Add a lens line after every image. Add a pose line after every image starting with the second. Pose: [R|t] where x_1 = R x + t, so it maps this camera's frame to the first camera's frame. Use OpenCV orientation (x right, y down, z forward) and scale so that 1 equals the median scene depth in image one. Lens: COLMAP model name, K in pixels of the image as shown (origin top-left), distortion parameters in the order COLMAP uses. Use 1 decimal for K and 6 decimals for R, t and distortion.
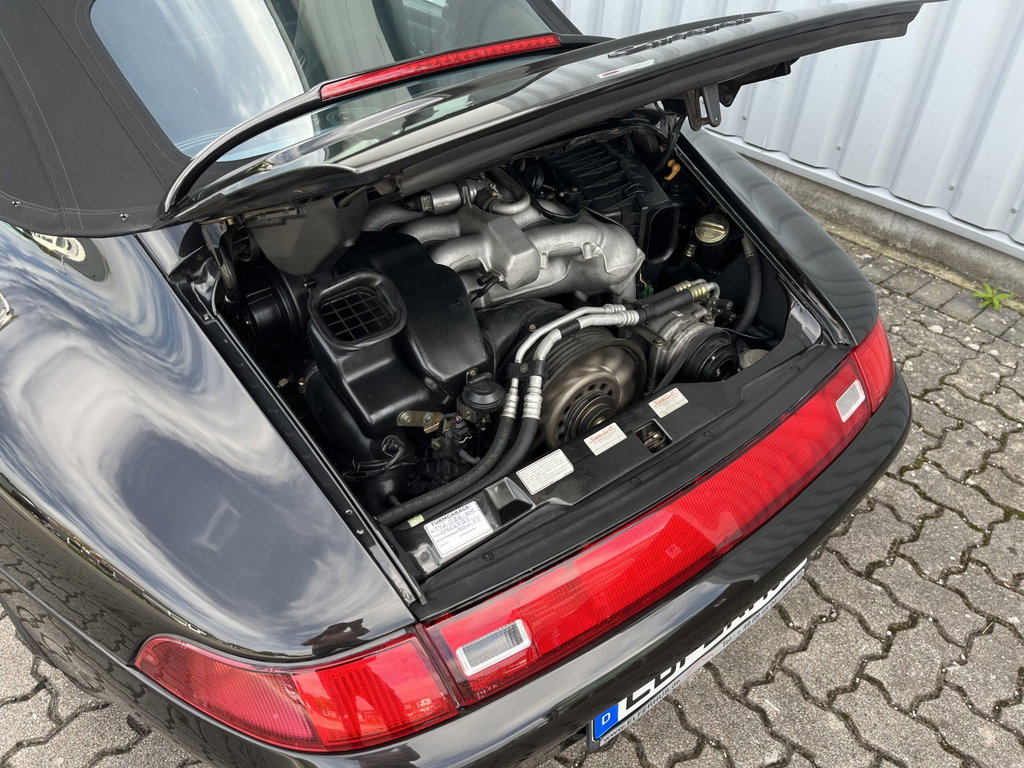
lens RADIAL K [[774.6, 0, 507.3], [0, 774.6, 386.8], [0, 0, 1]] dist [0.037572, -0.042007]
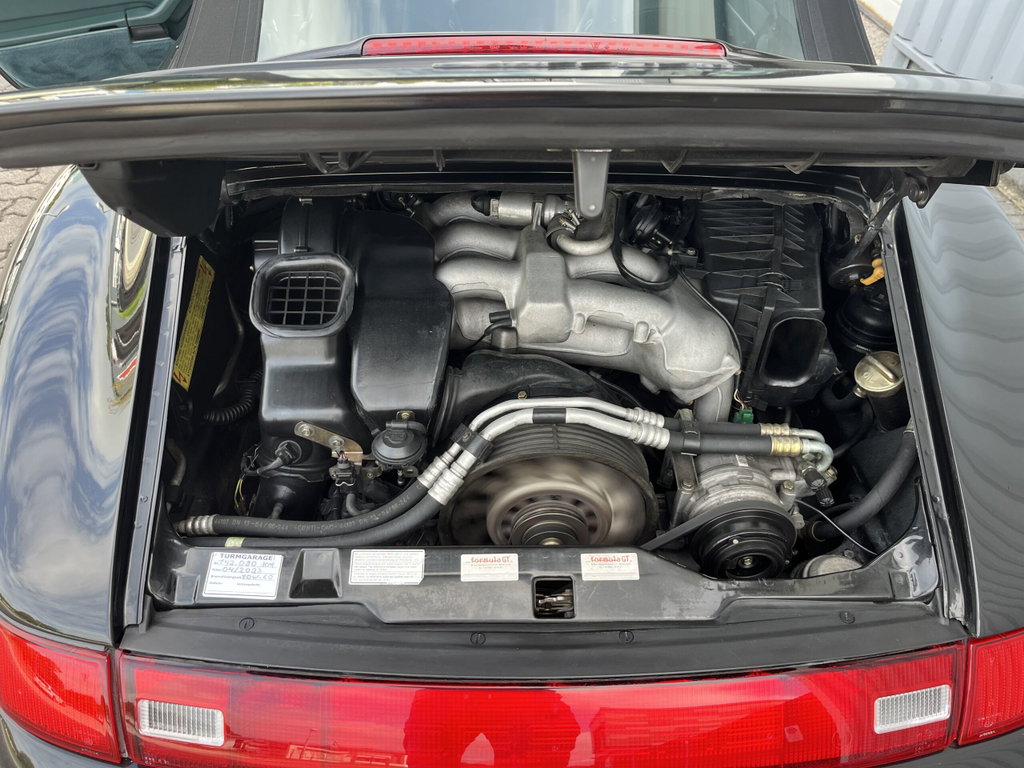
lens RADIAL K [[774.6, 0, 514.2], [0, 774.6, 385.2], [0, 0, 1]] dist [0.037572, -0.042007]
pose [[0.801367, 0.401968, -0.442982, 0.371192], [-0.389459, 0.912705, 0.123659, -0.179946], [0.454018, 0.073427, 0.887962, 0.291720]]
